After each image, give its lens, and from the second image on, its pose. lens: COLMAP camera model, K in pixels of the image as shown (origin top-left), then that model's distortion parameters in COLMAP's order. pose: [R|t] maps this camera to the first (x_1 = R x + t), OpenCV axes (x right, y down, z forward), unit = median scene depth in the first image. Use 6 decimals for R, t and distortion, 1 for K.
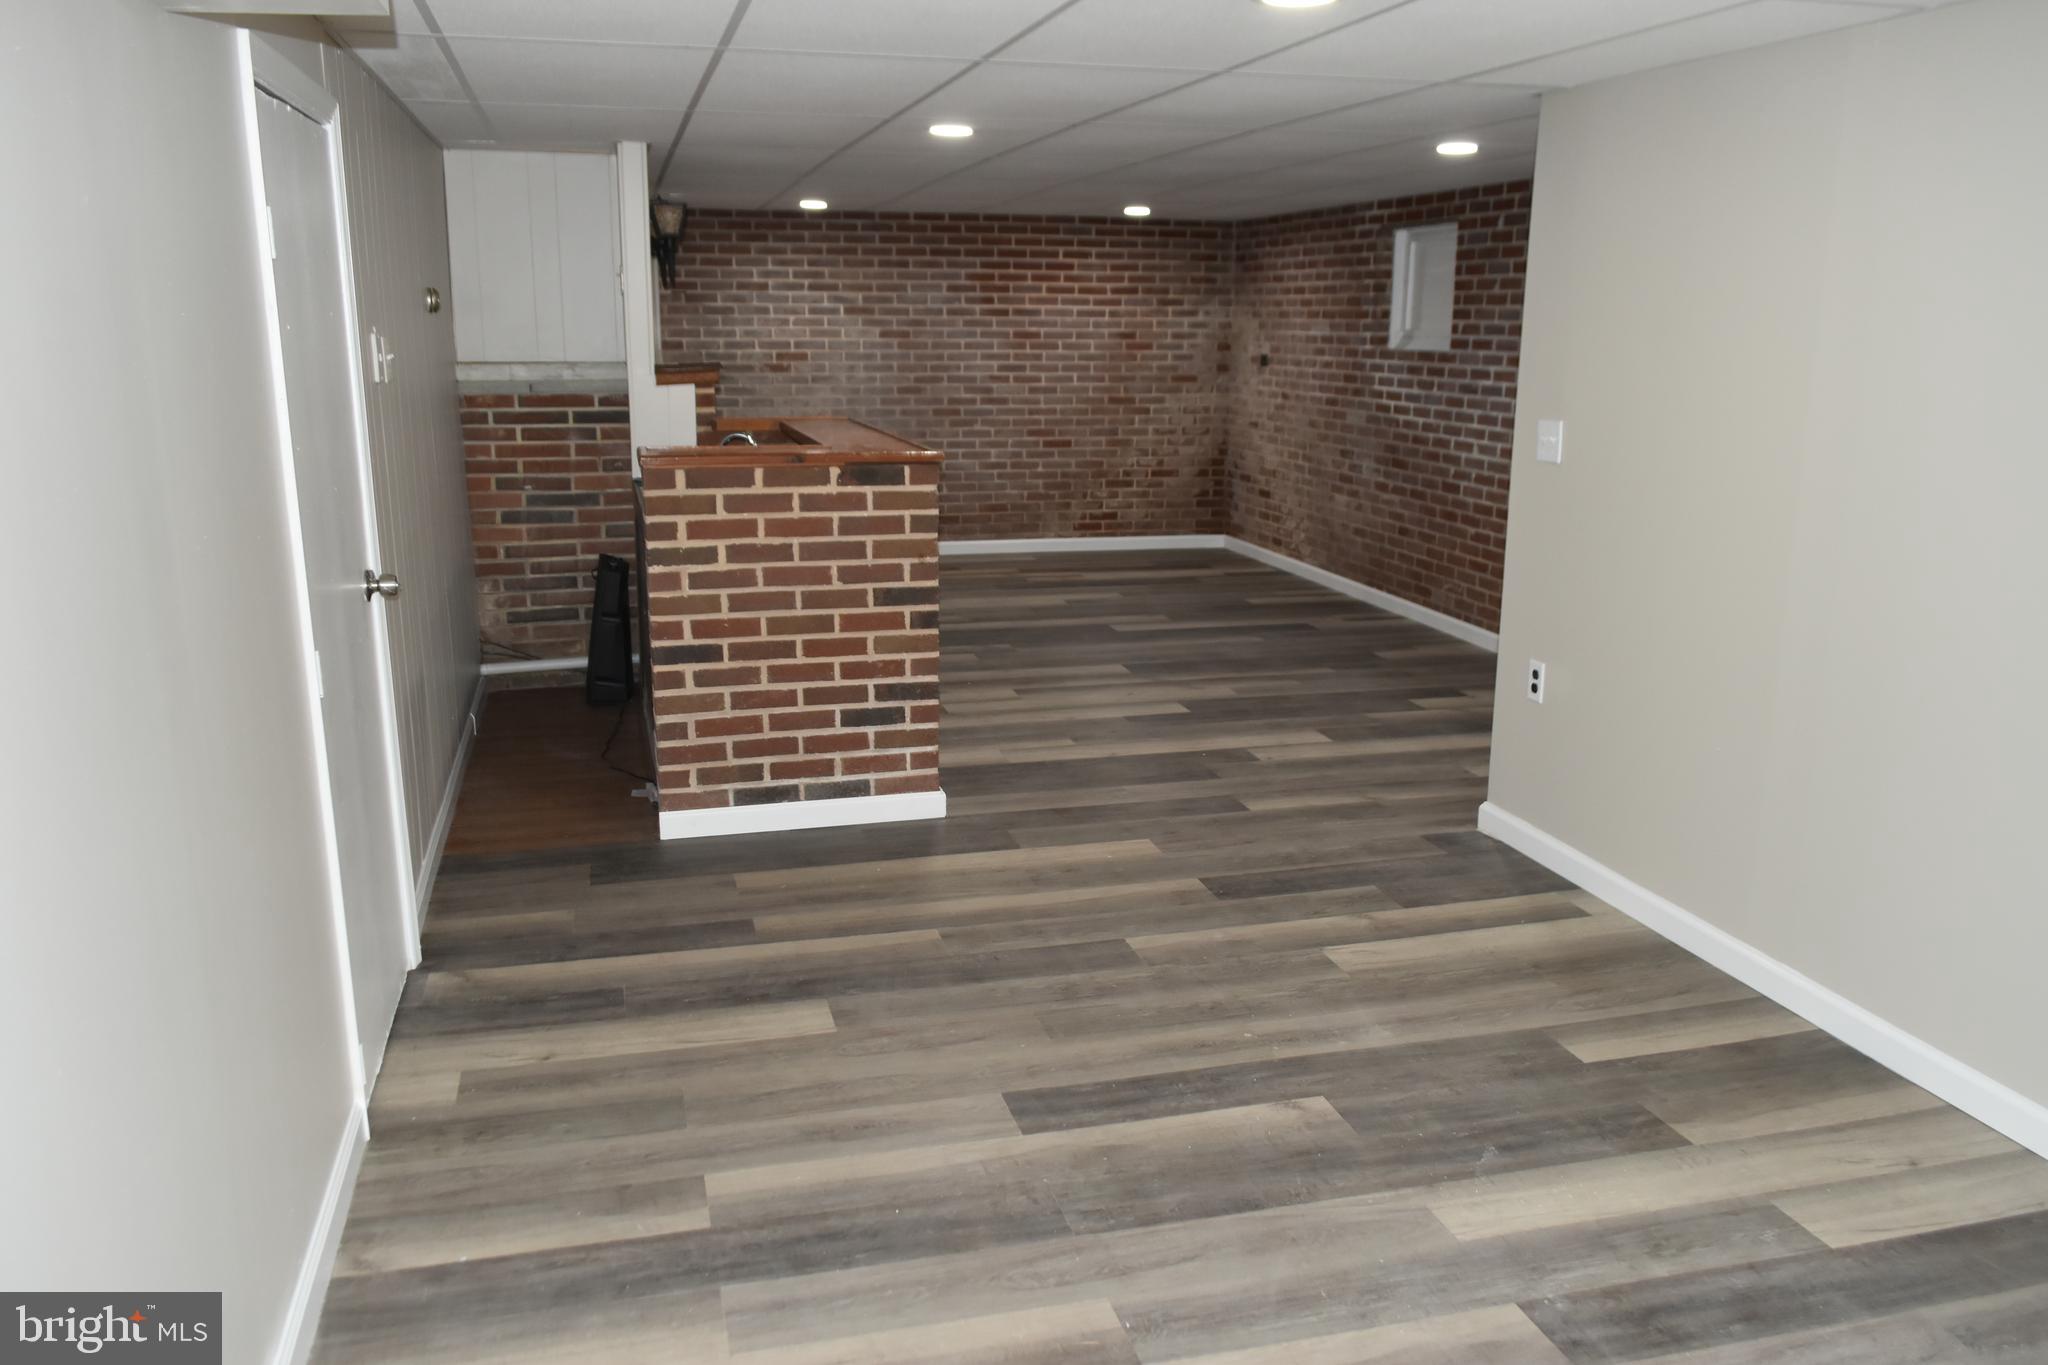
lens RADIAL K [[1628.4, 0, 1031.8], [0, 1628.4, 701.6], [0, 0, 1]] dist [-0.012165, 0.003080]
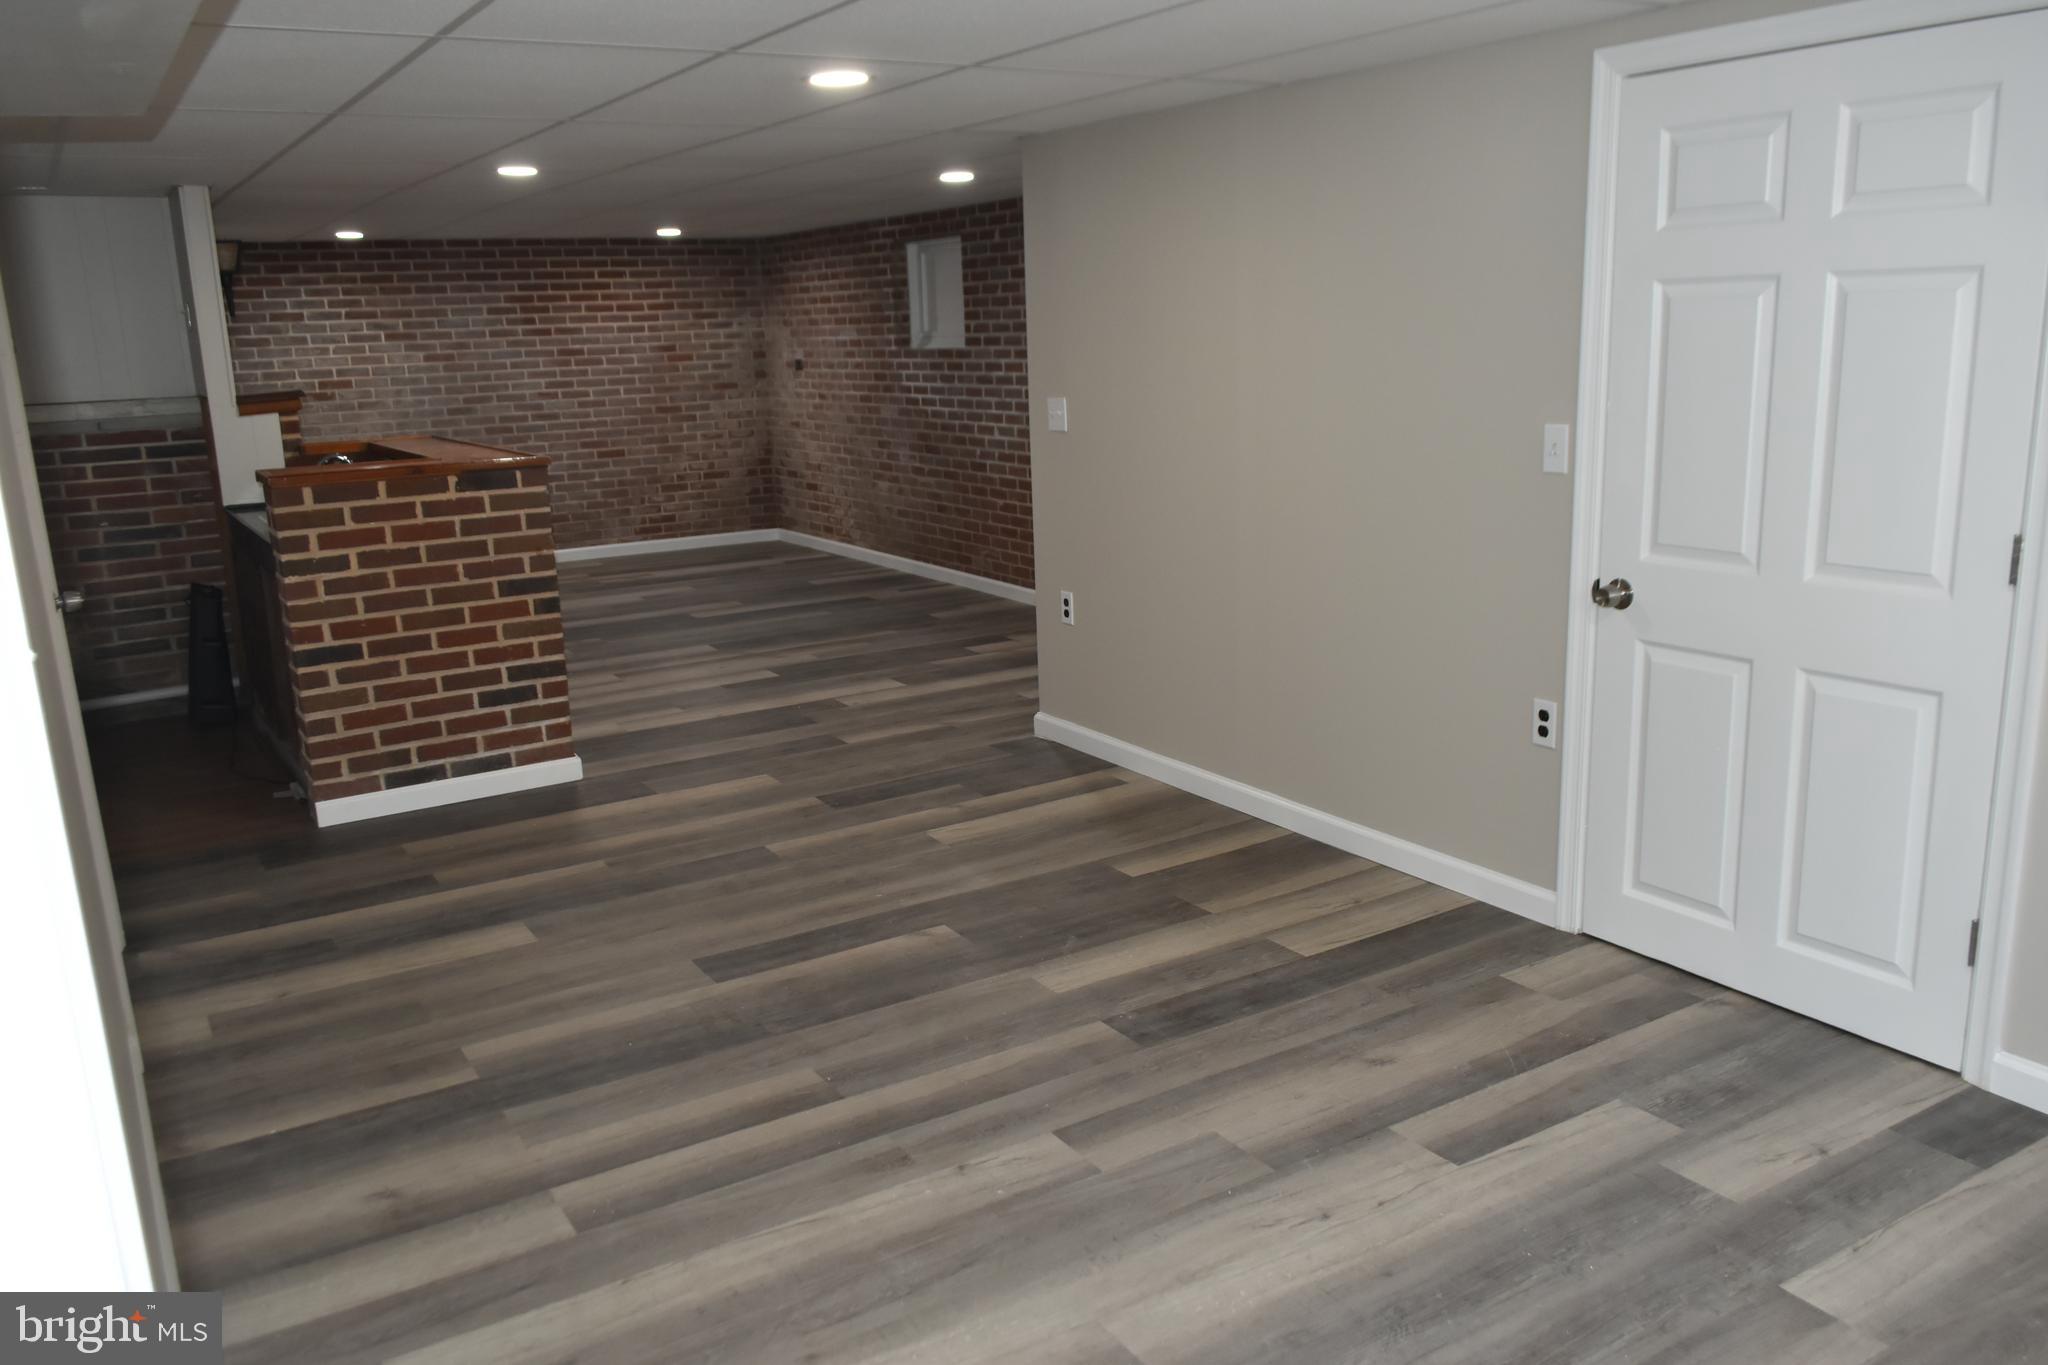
lens RADIAL K [[1628.4, 0, 1031.8], [0, 1628.4, 701.6], [0, 0, 1]] dist [-0.012165, 0.003080]
pose [[0.956379, -0.105474, 0.272423, -0.044597], [0.106641, 0.994241, 0.010560, 0.030499], [-0.271968, 0.018952, 0.962120, -0.135073]]
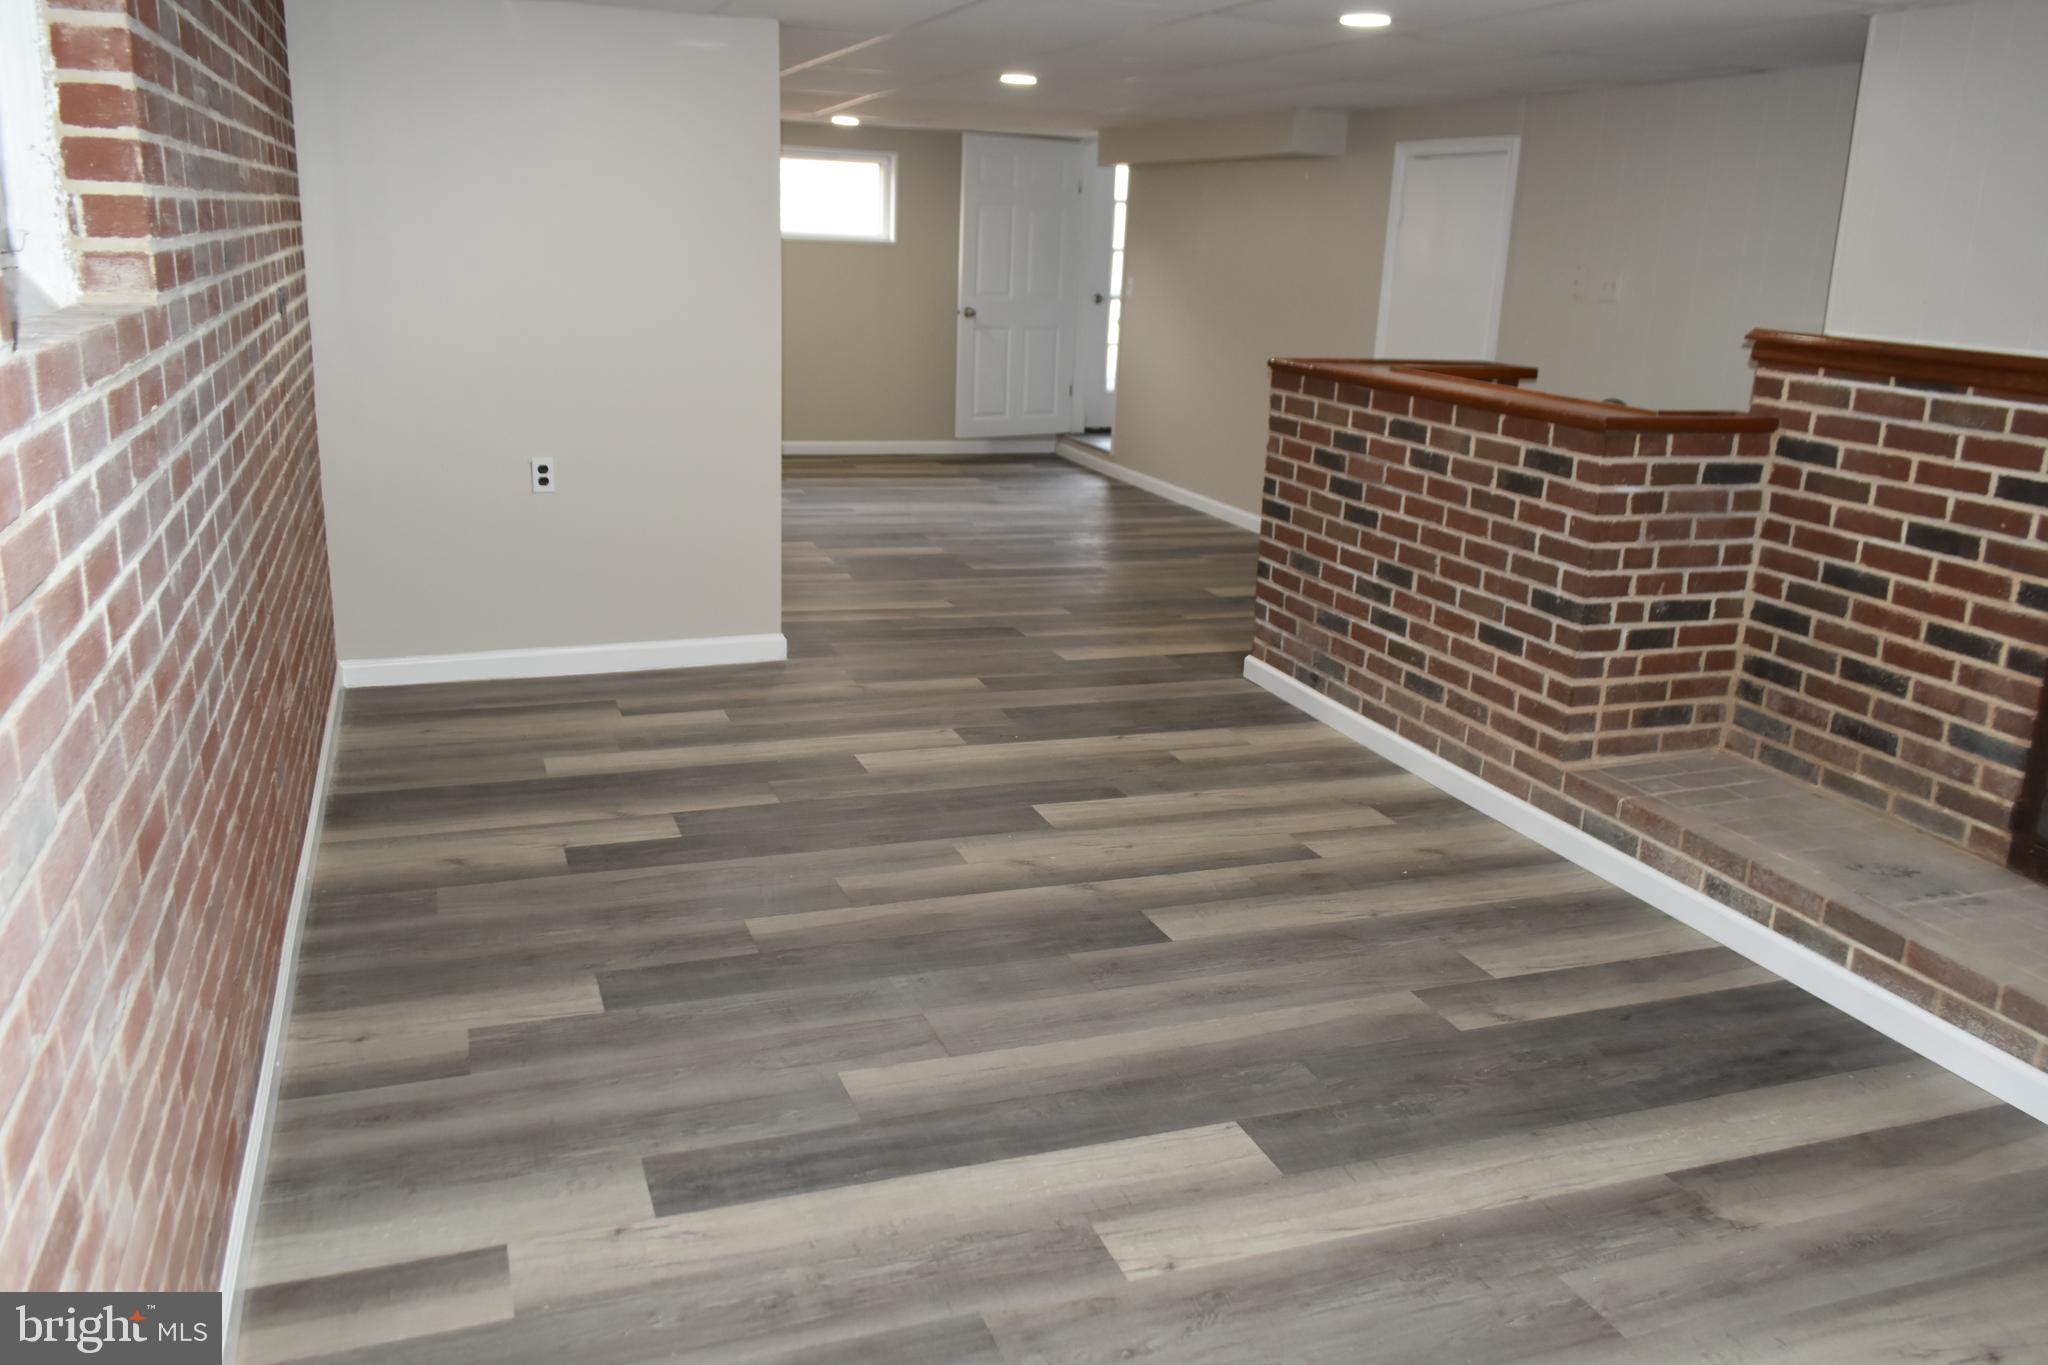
lens RADIAL K [[1628.4, 0, 1031.8], [0, 1628.4, 701.6], [0, 0, 1]] dist [-0.012165, 0.003080]
pose [[-0.994583, -0.021051, -0.101790, 0.167498], [-0.068267, 0.870757, 0.486951, -0.365616], [0.078384, 0.491262, -0.867478, 1.566752]]
